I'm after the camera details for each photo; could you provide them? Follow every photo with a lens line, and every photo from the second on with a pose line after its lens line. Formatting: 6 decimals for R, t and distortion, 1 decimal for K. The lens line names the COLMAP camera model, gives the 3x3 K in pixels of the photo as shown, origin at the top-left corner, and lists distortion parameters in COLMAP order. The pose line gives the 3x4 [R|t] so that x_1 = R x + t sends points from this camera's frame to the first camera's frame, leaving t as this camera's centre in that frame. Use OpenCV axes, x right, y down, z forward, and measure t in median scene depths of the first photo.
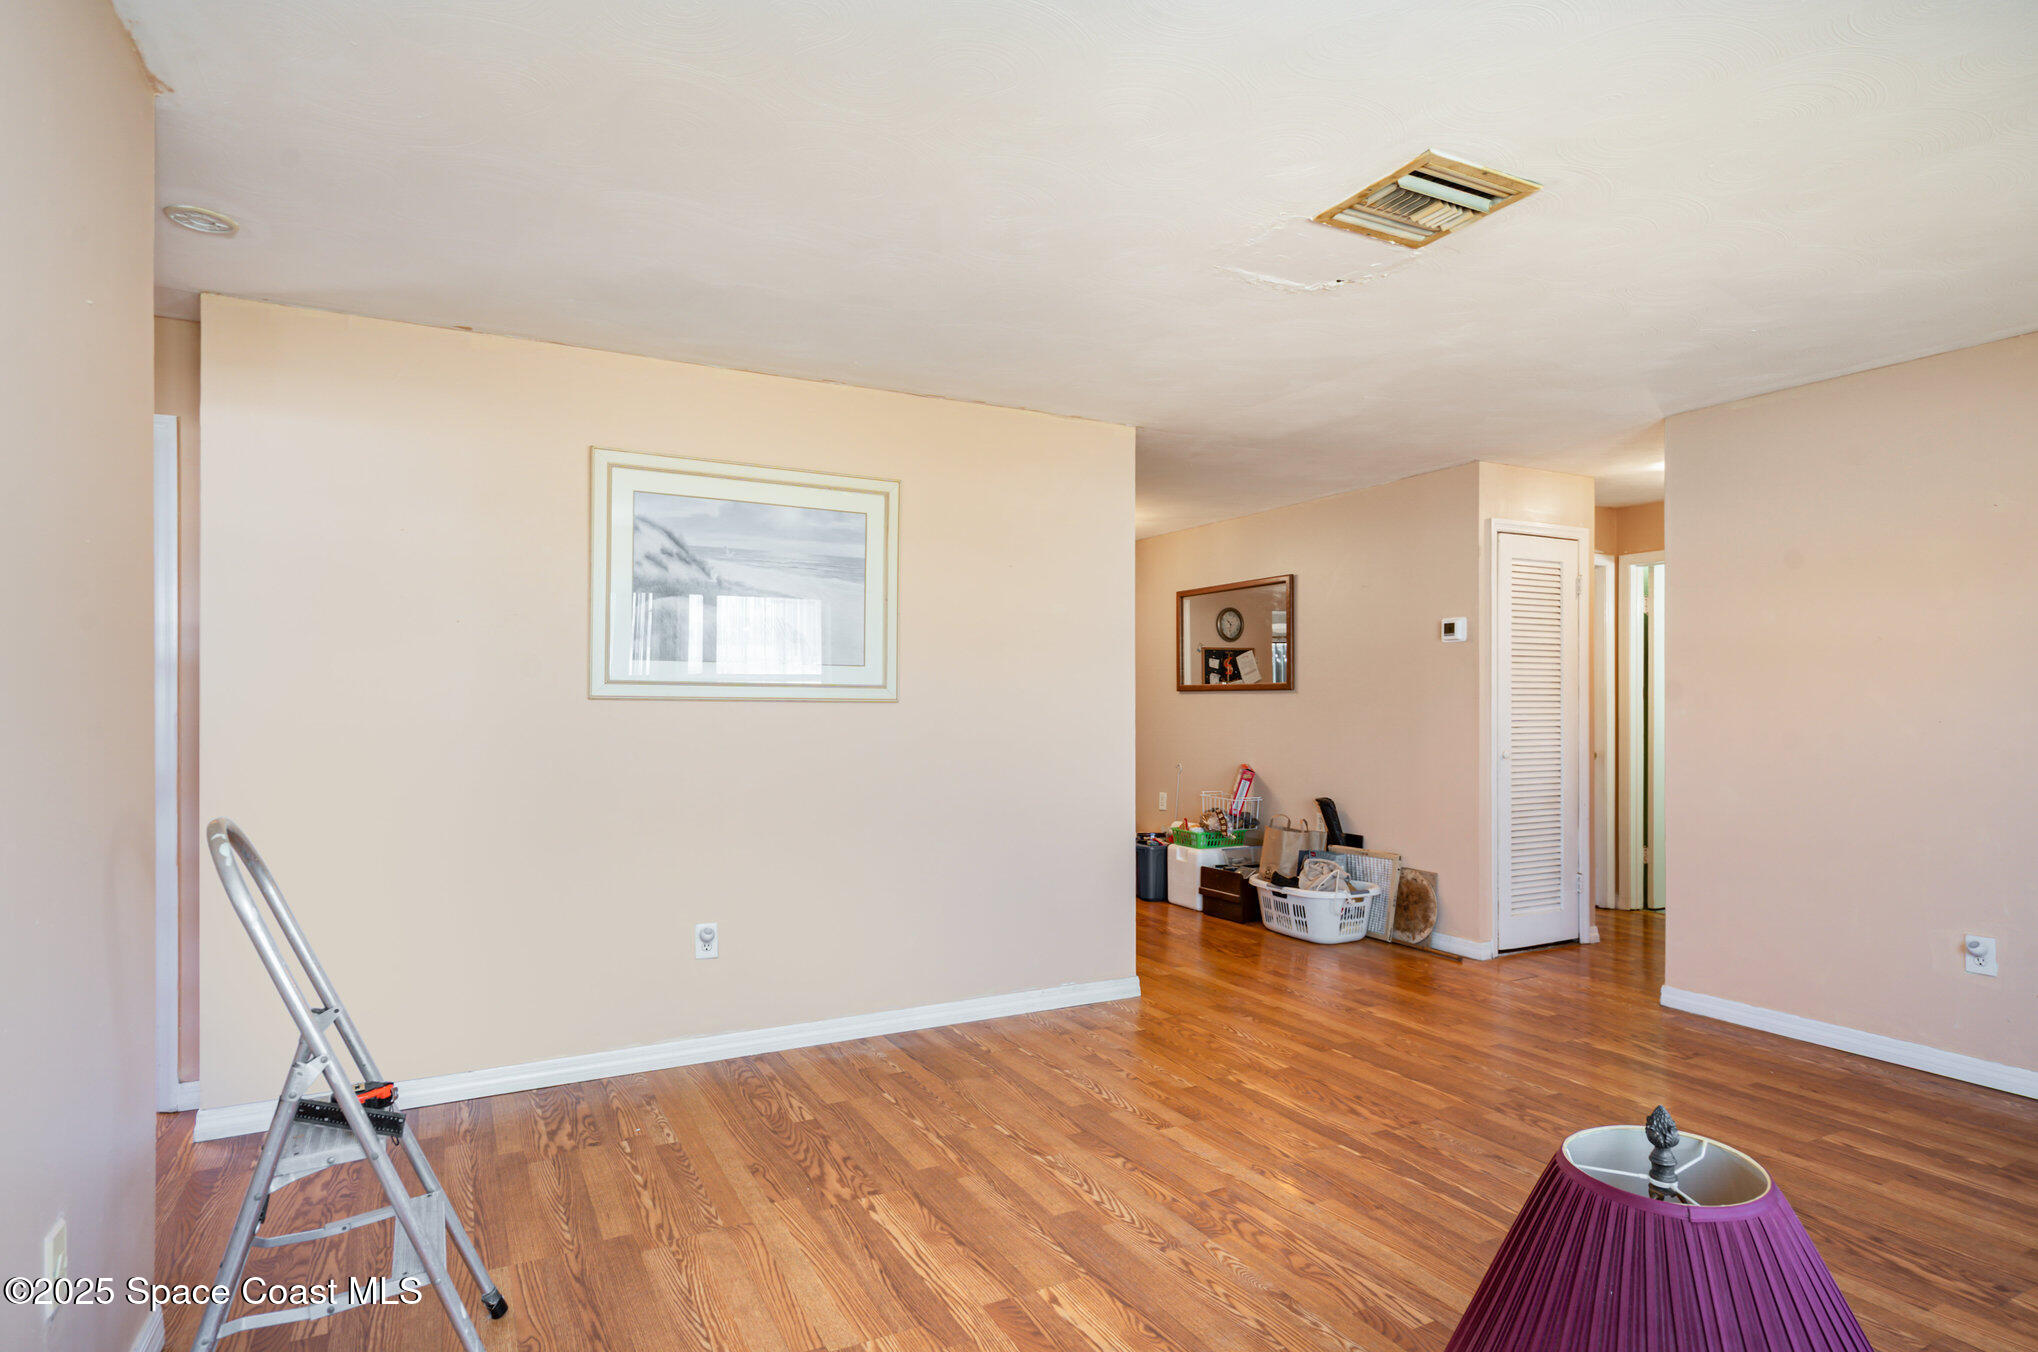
lens RADIAL K [[1085.7, 0, 1015.1], [0, 1085.7, 703.2], [0, 0, 1]] dist [0.001049, 0.000879]
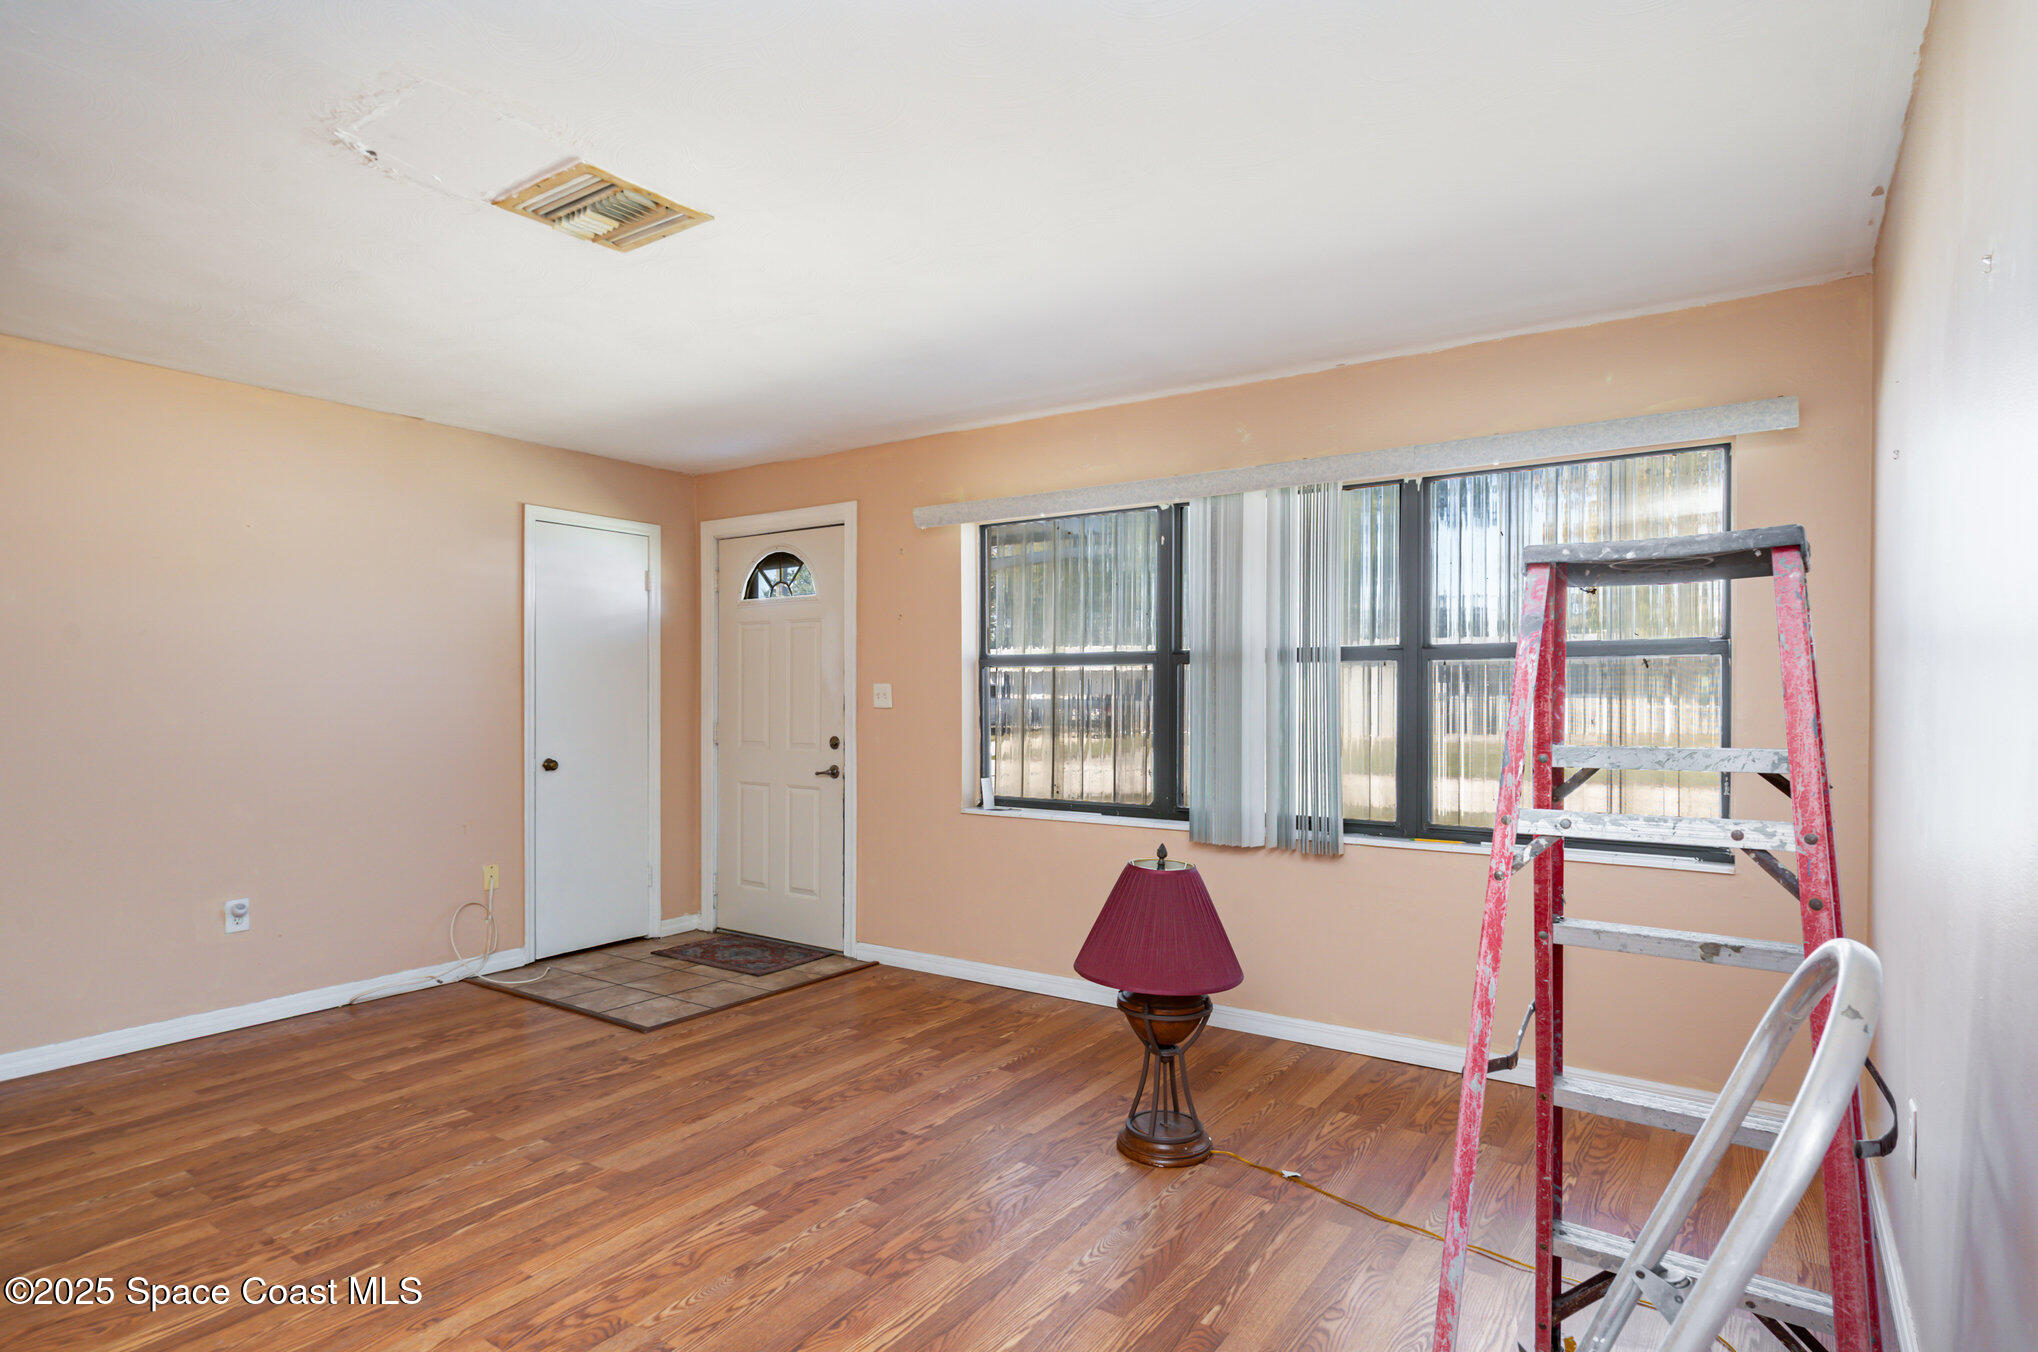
lens RADIAL K [[1085.7, 0, 1015.1], [0, 1085.7, 703.2], [0, 0, 1]] dist [0.001049, 0.000879]
pose [[-0.467460, -0.008848, 0.883970, -0.506664], [0.002935, 0.999929, 0.011560, -0.004228], [-0.884010, 0.007998, -0.467400, 0.802744]]
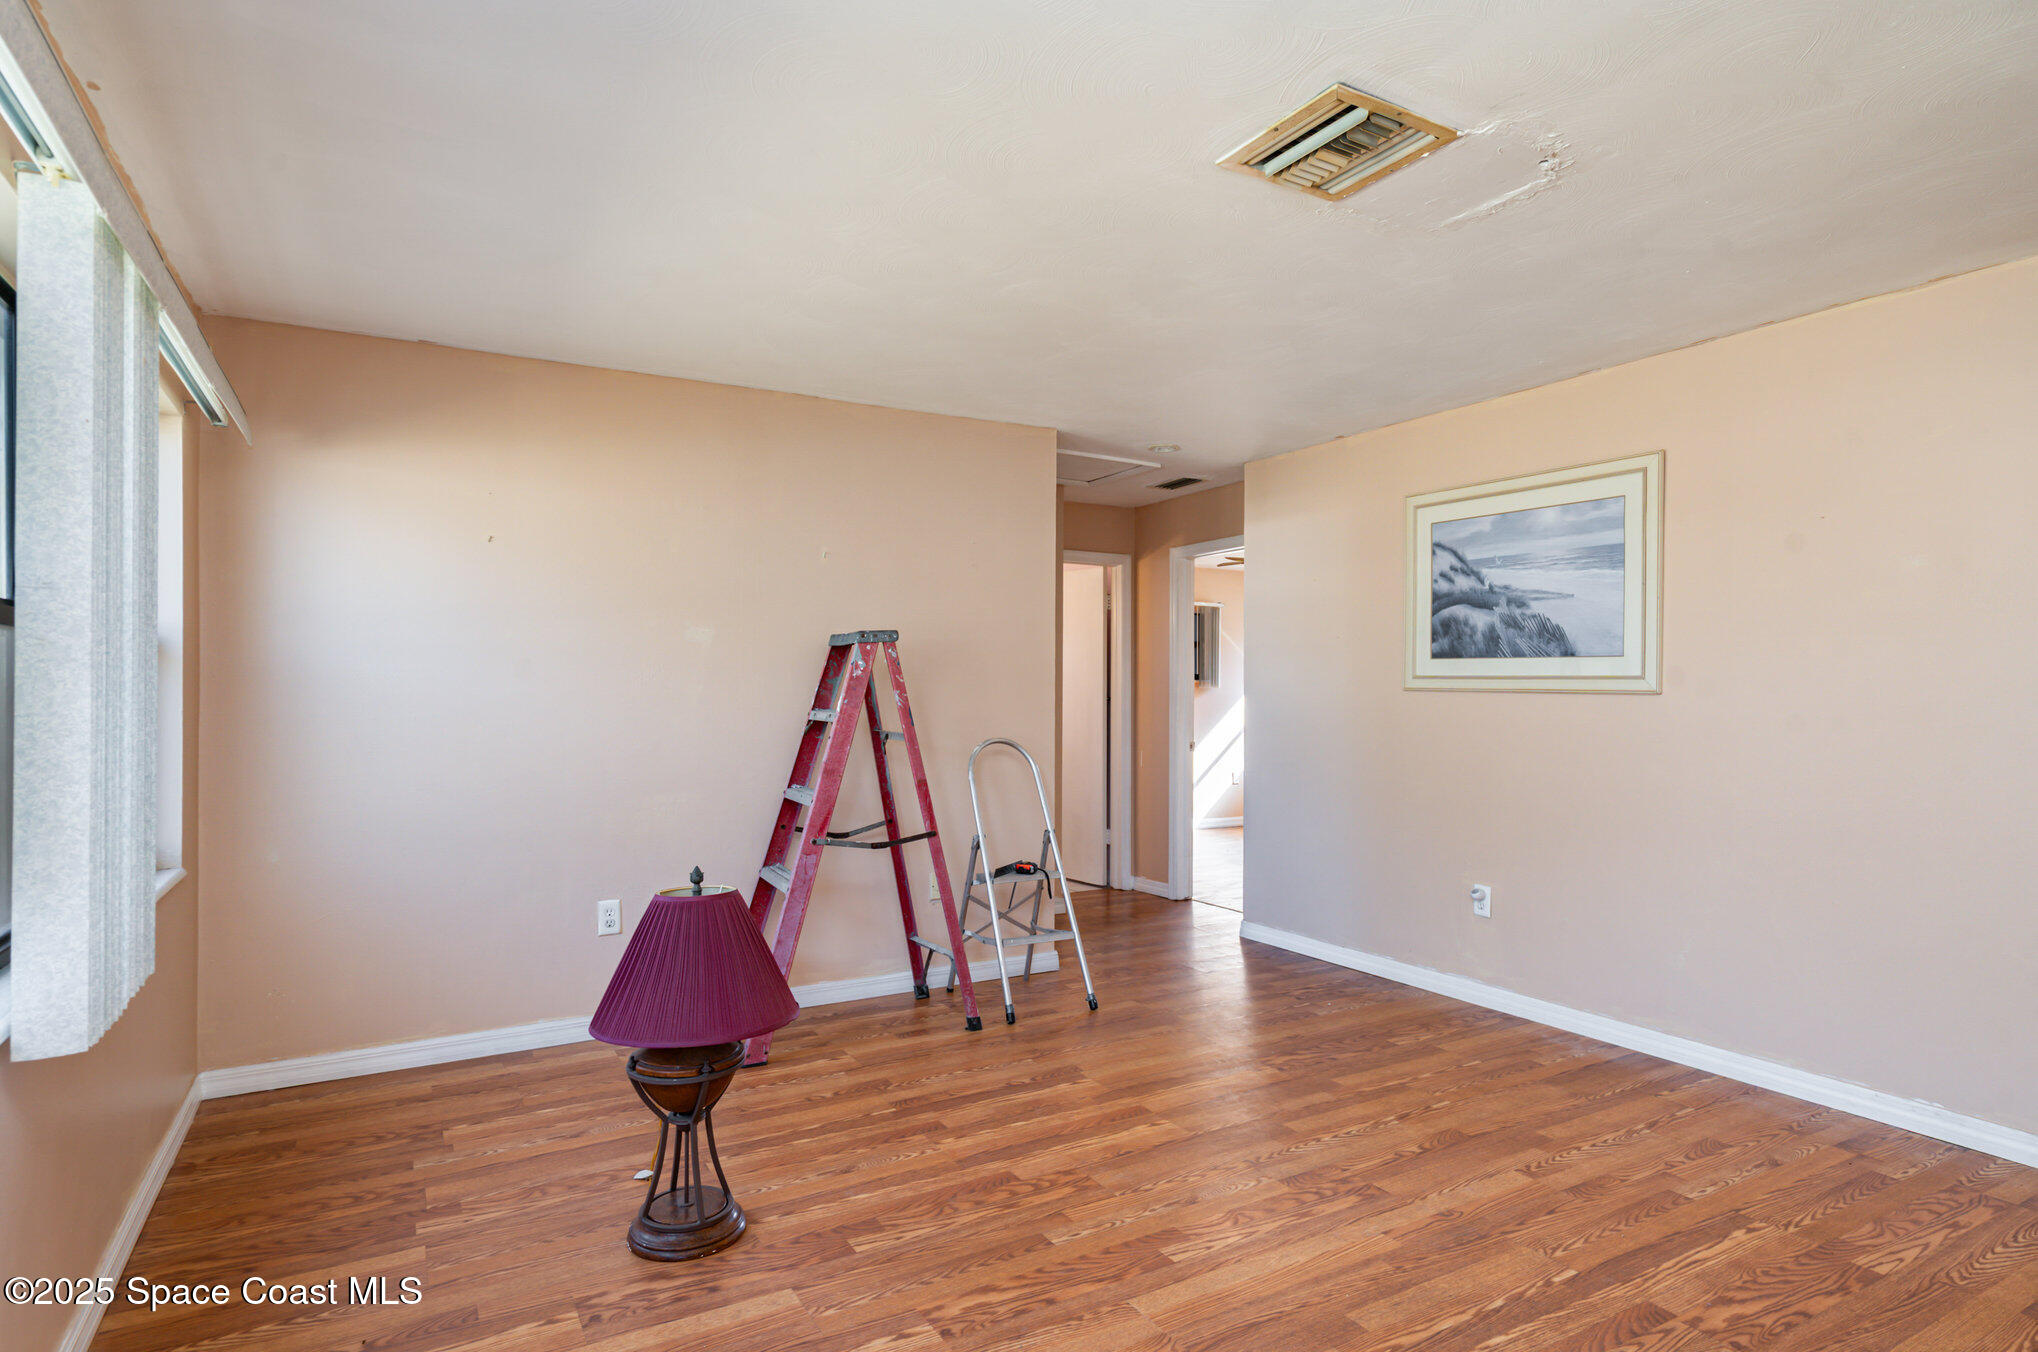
lens RADIAL K [[1085.7, 0, 1015.1], [0, 1085.7, 703.2], [0, 0, 1]] dist [0.001049, 0.000879]
pose [[0.036466, 0.012732, -0.999254, 0.899004], [-0.005713, 0.999905, 0.012531, -0.002418], [0.999319, 0.005251, 0.036536, 0.491139]]
